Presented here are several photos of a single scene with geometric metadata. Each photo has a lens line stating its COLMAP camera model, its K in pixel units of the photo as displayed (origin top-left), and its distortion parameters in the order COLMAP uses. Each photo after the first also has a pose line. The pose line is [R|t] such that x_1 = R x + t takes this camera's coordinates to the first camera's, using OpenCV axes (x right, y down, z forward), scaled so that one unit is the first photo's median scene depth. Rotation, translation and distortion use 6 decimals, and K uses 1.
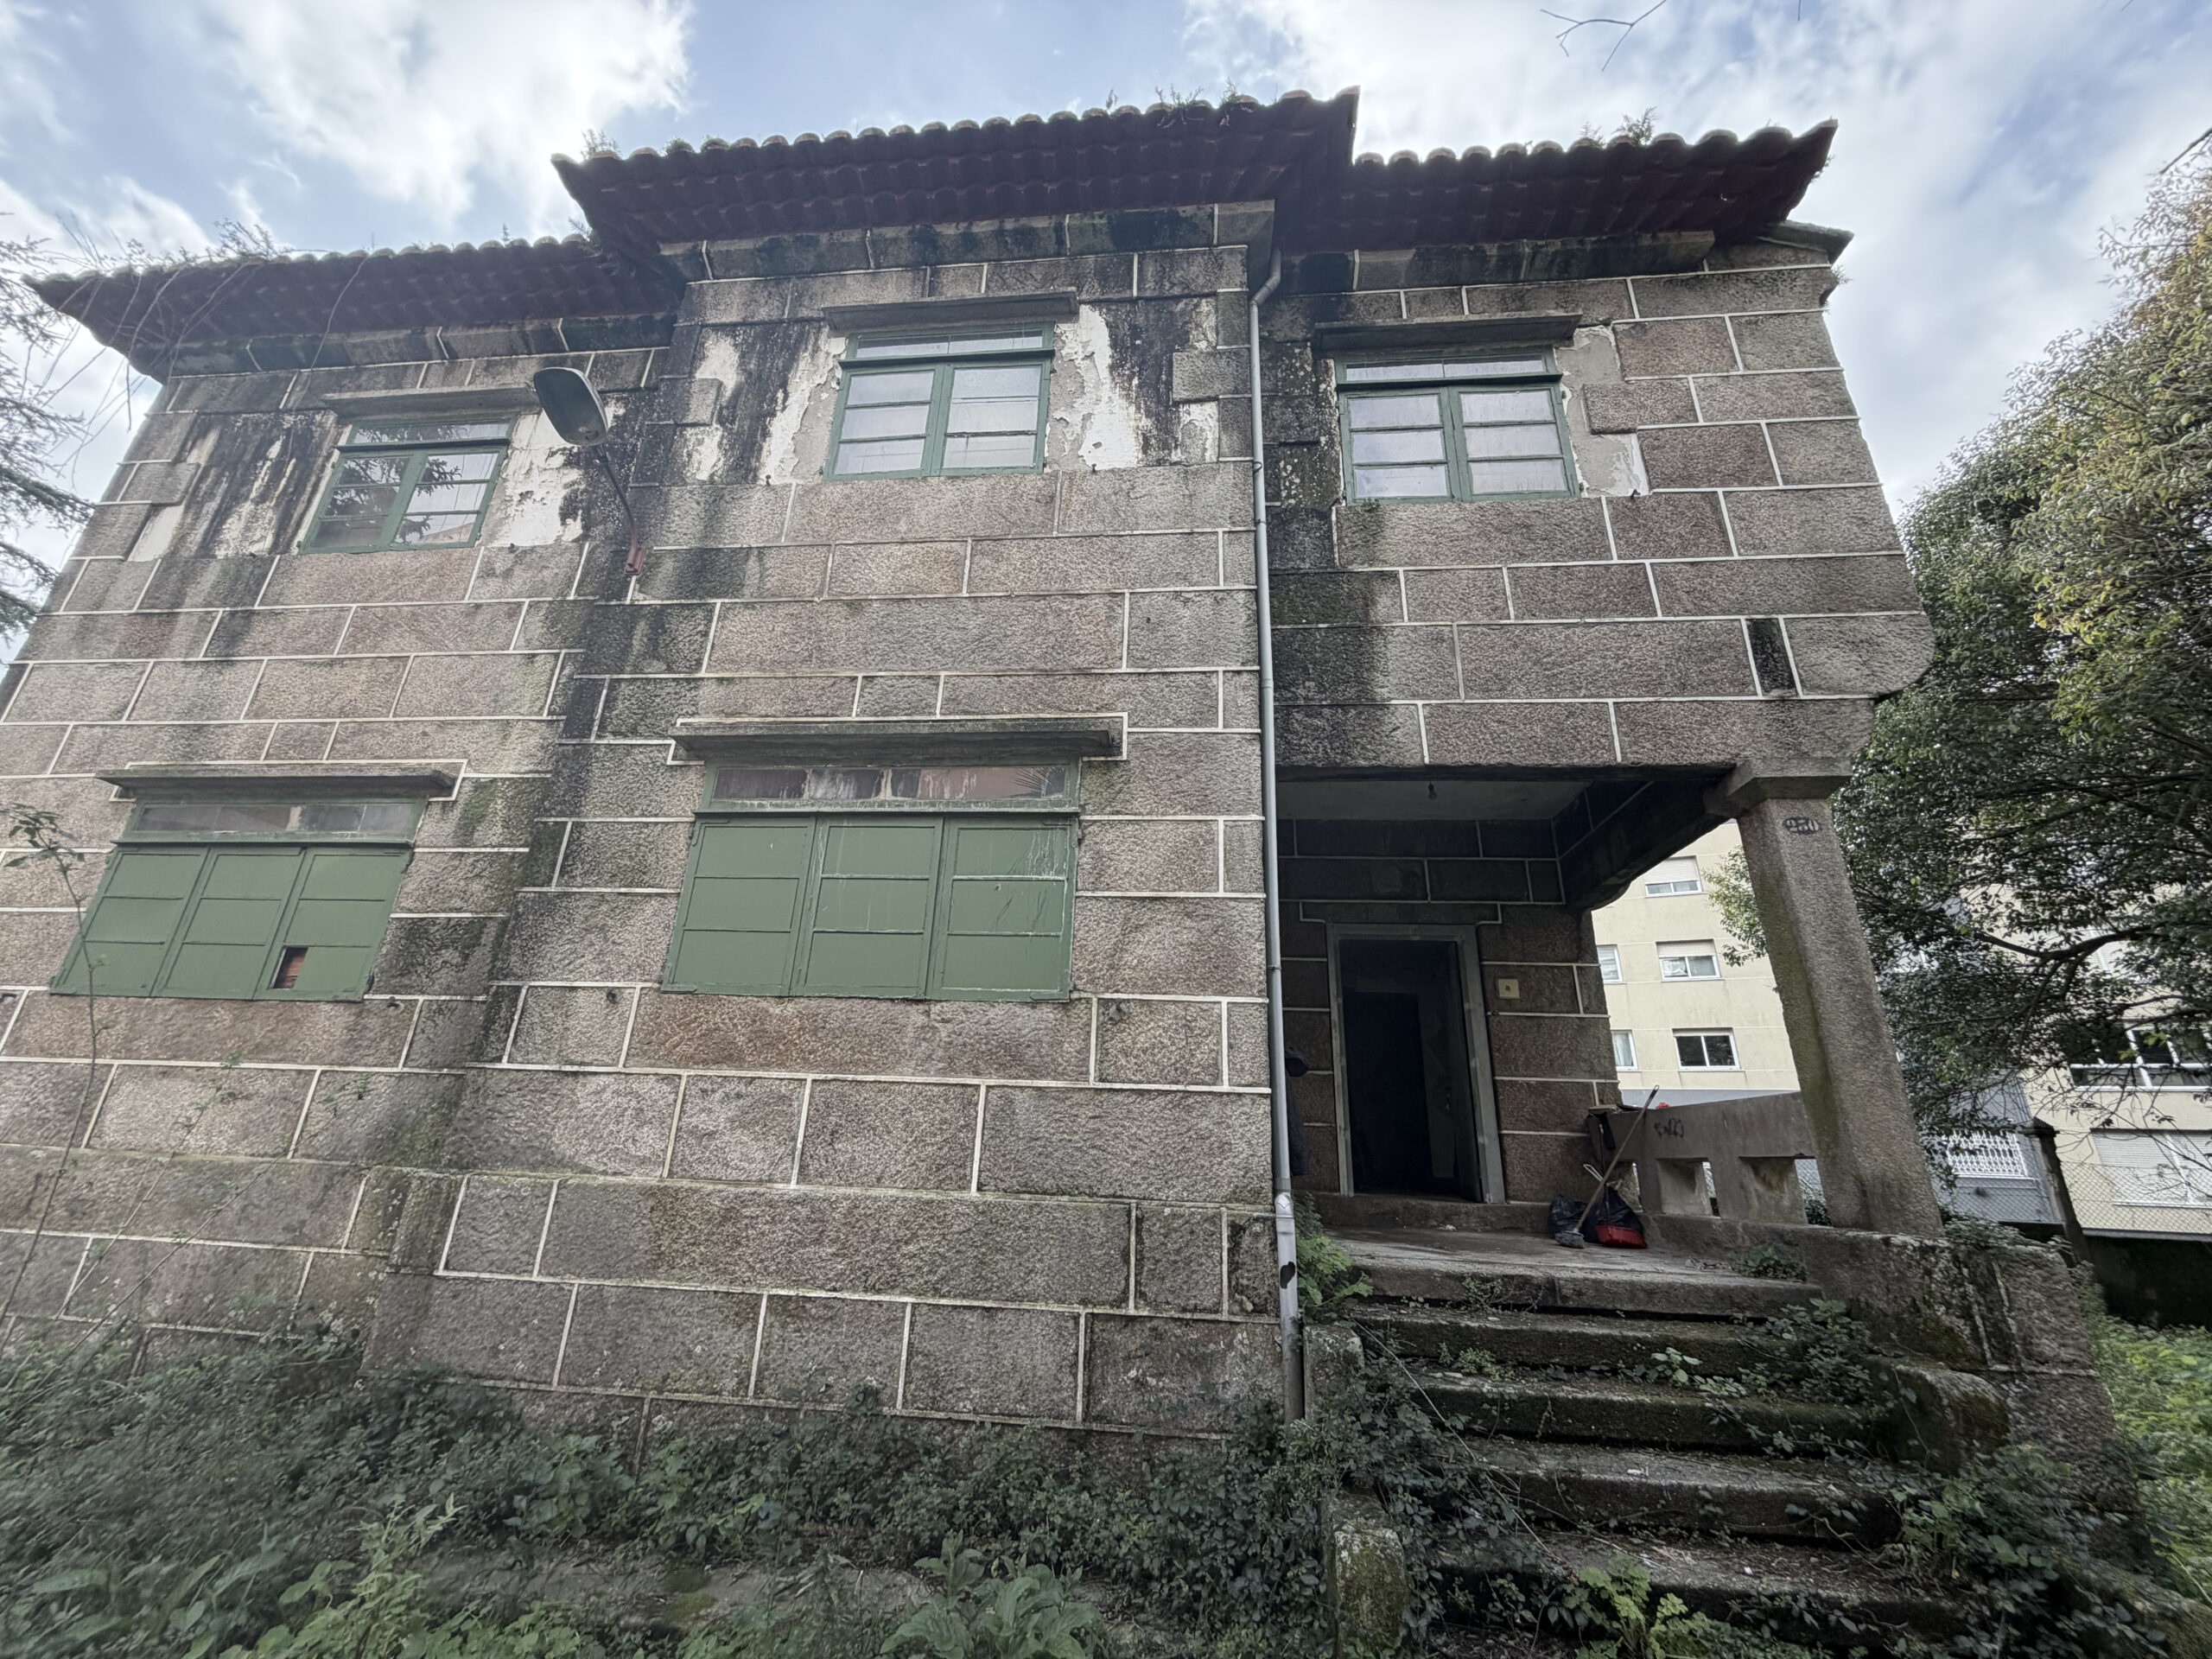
lens RADIAL K [[878.0, 0, 1097.5], [0, 878.0, 831.4], [0, 0, 1]] dist [0.000586, -0.000145]
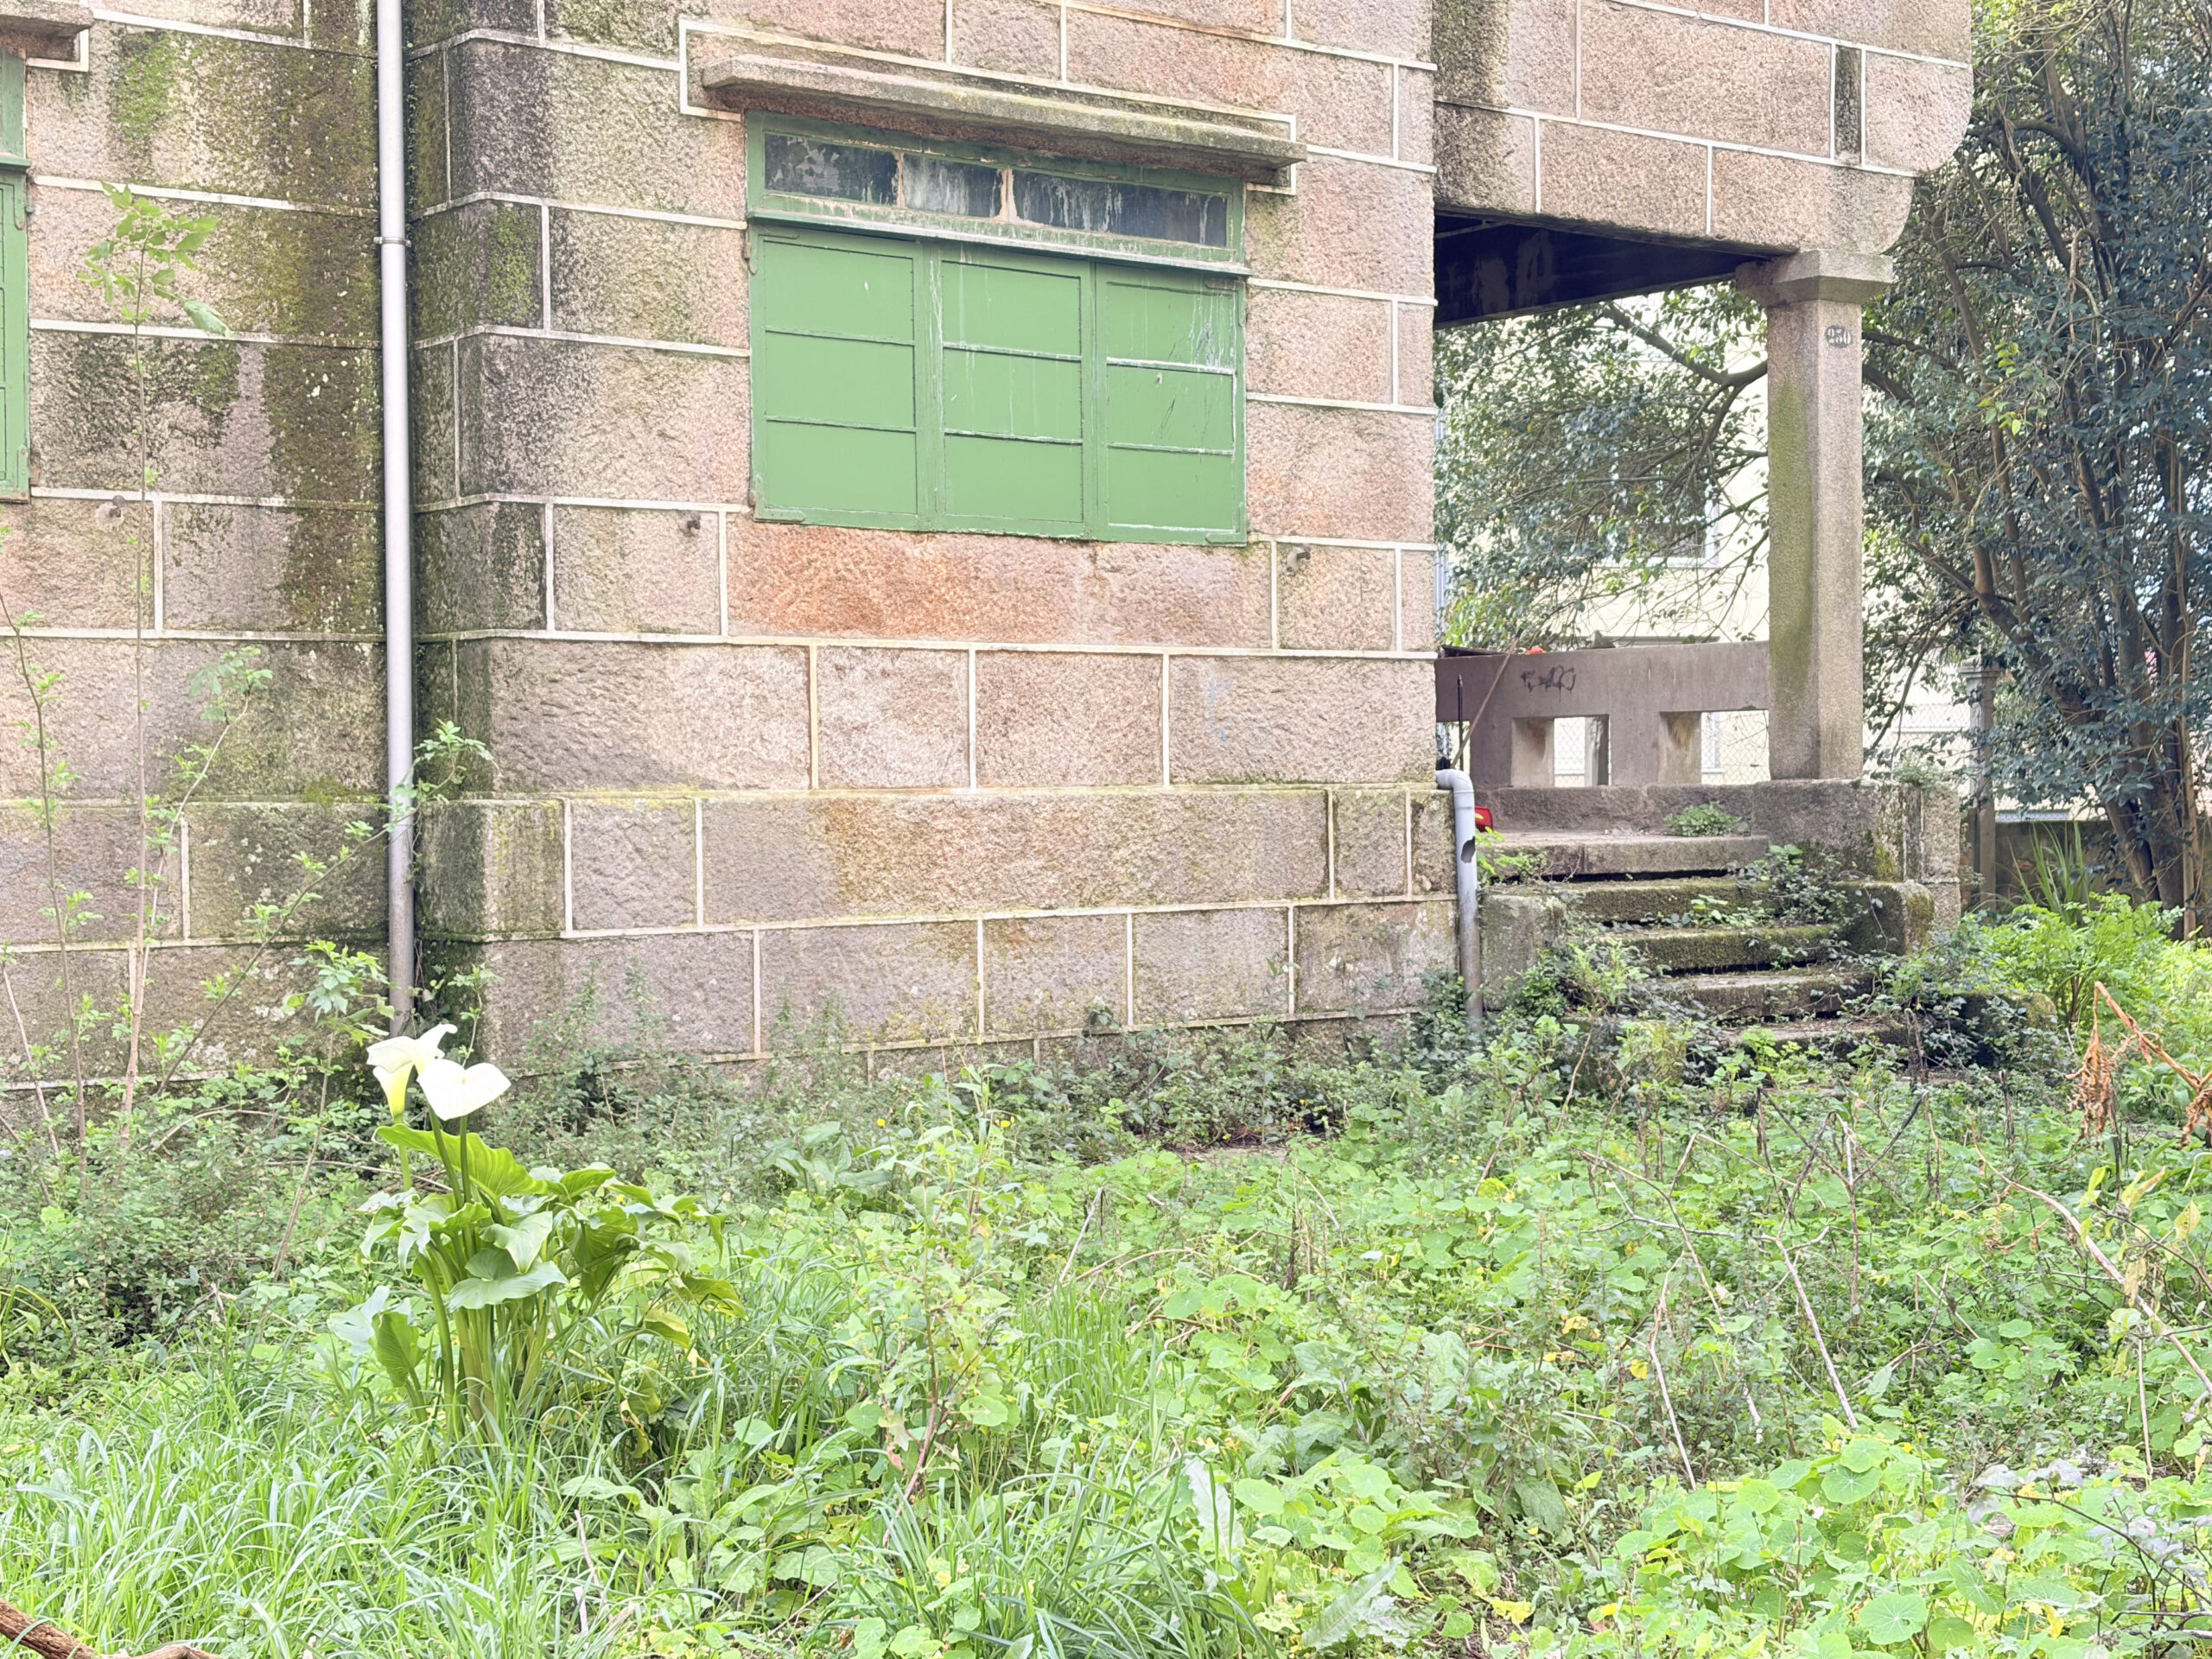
lens RADIAL K [[3315.3, 0, 1147.1], [0, 3315.3, 821.6], [0, 0, 1]] dist [0.255817, -1.064382]
pose [[0.714266, -0.053742, 0.697808, -2.131484], [-0.209276, 0.935030, 0.286223, -0.389009], [-0.667853, -0.350473, 0.656613, -0.912373]]
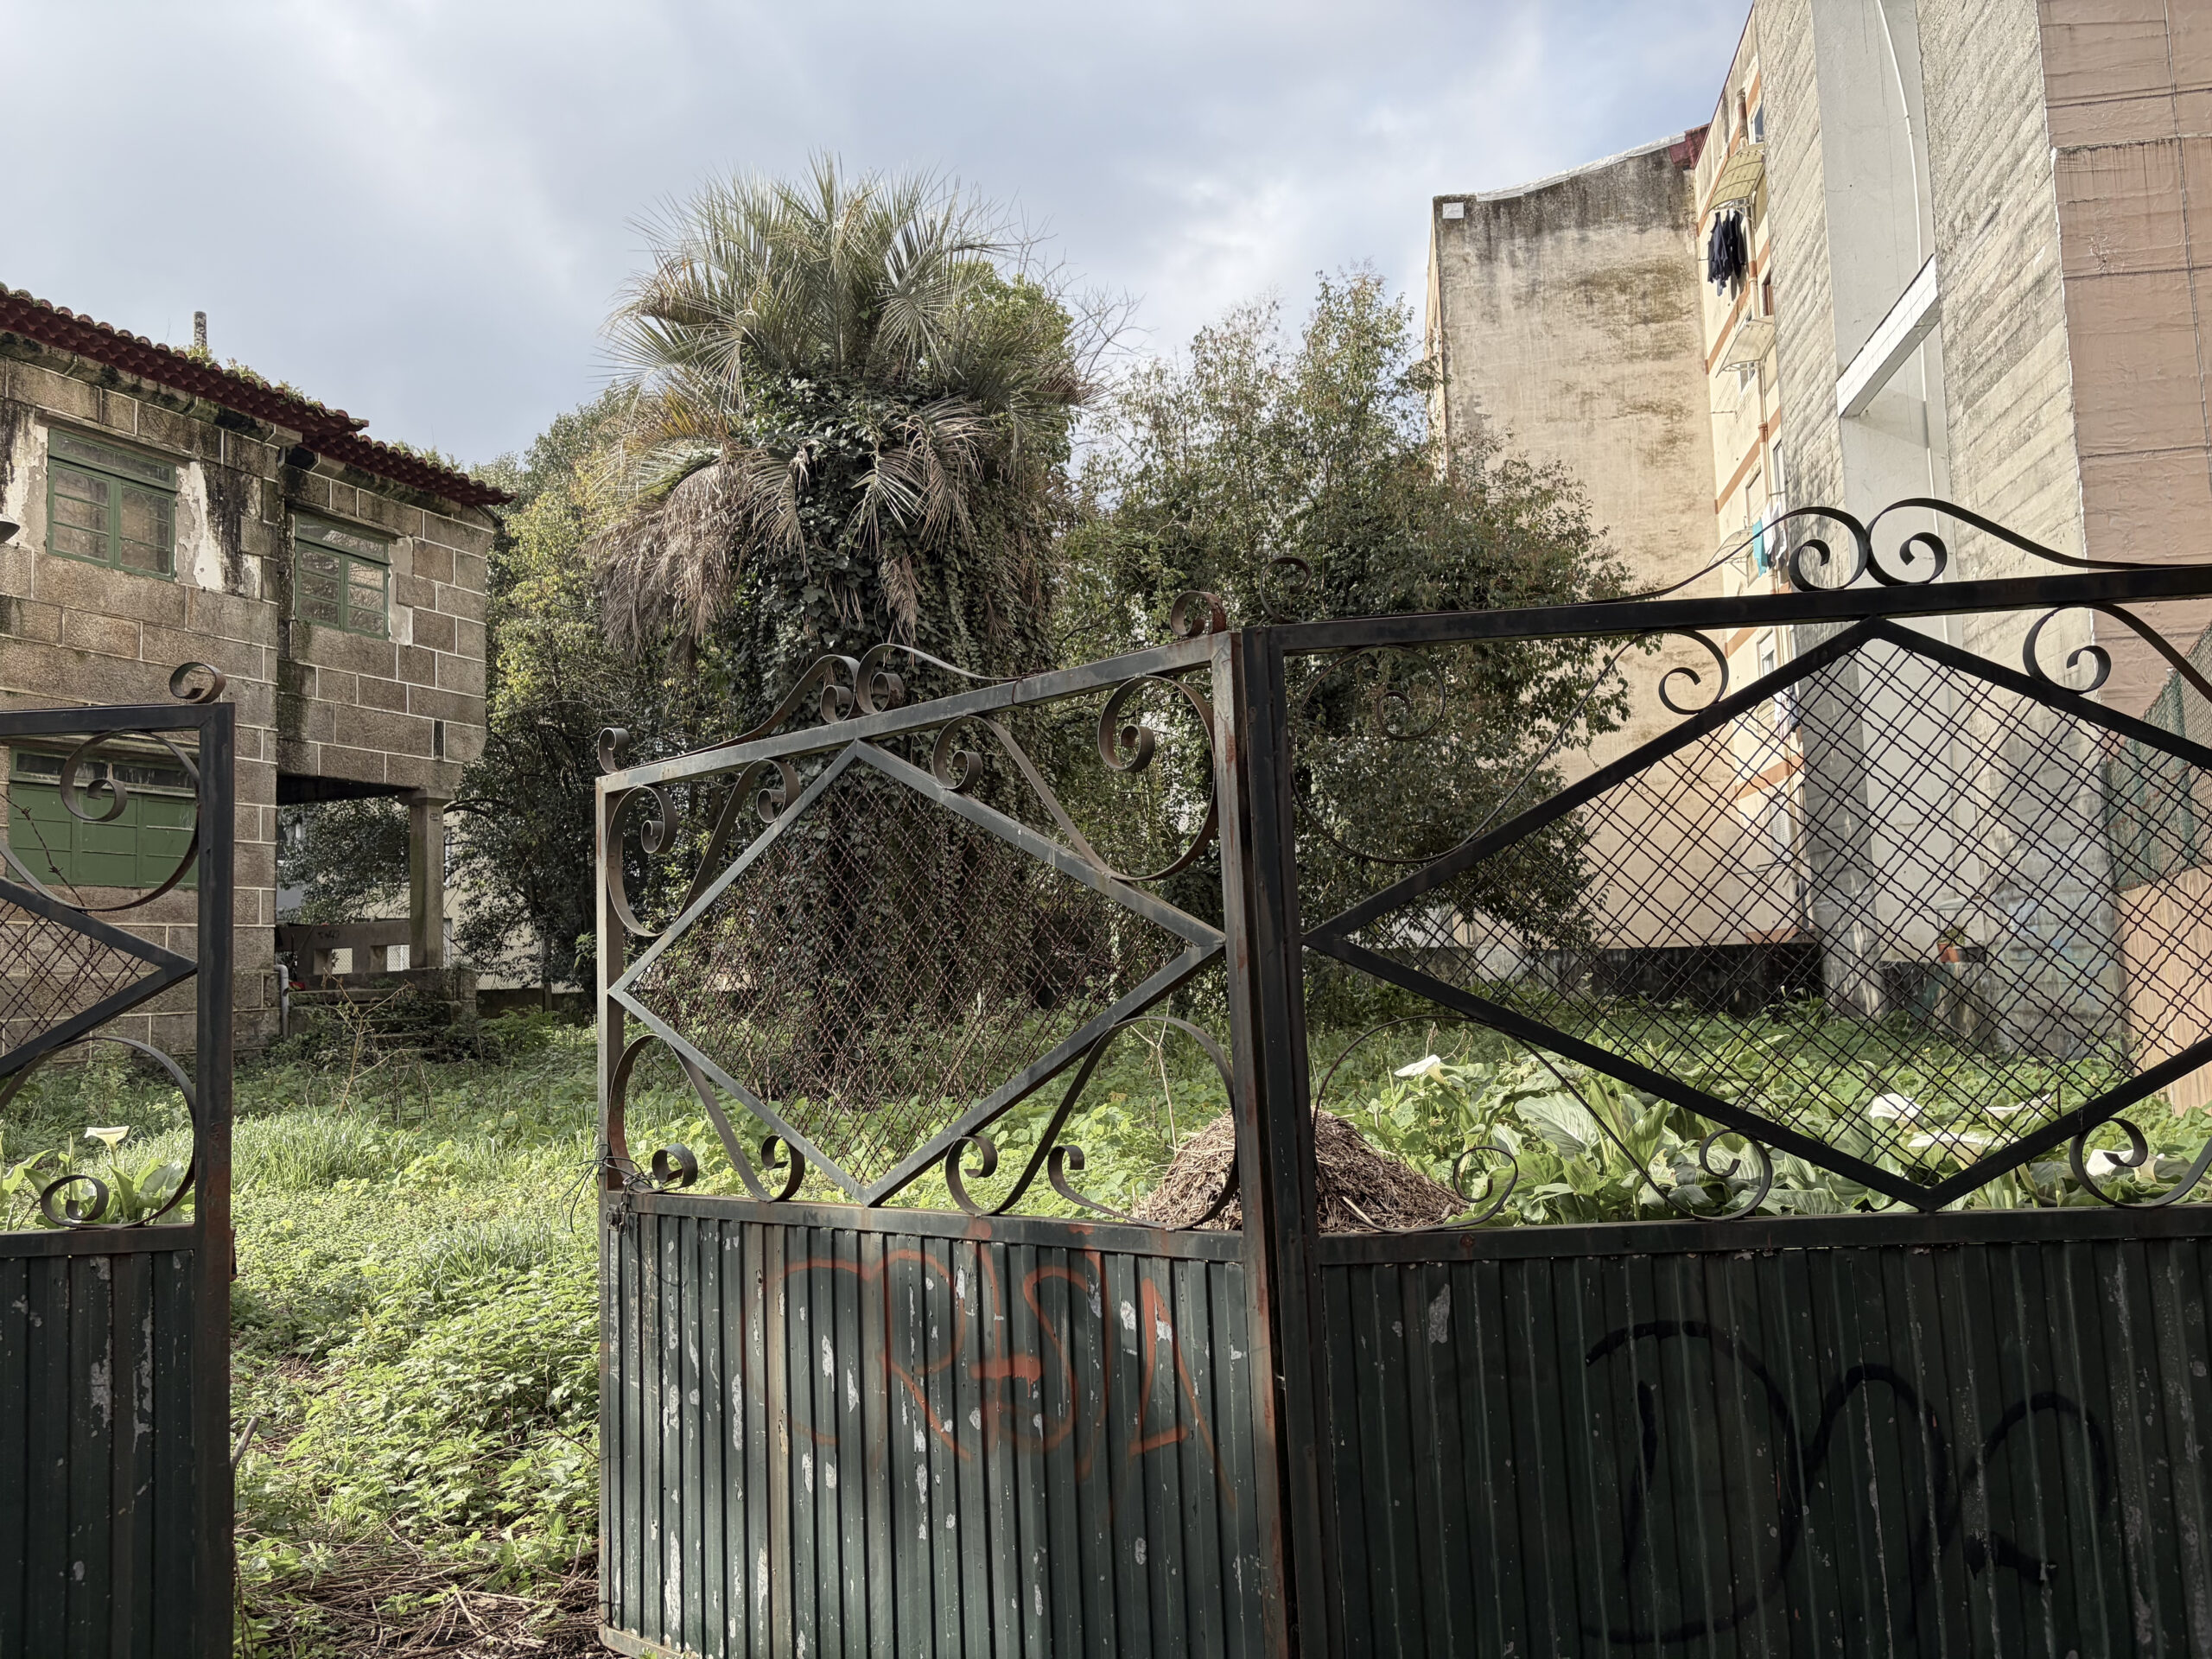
lens RADIAL K [[1667.2, 0, 1106.7], [0, 1667.2, 820.3], [0, 0, 1]] dist [0.051826, -0.043185]
pose [[0.272495, 0.038074, 0.961404, -3.560673], [-0.293829, 0.954776, 0.045470, -0.848368], [-0.916194, -0.294879, 0.271359, -2.227679]]
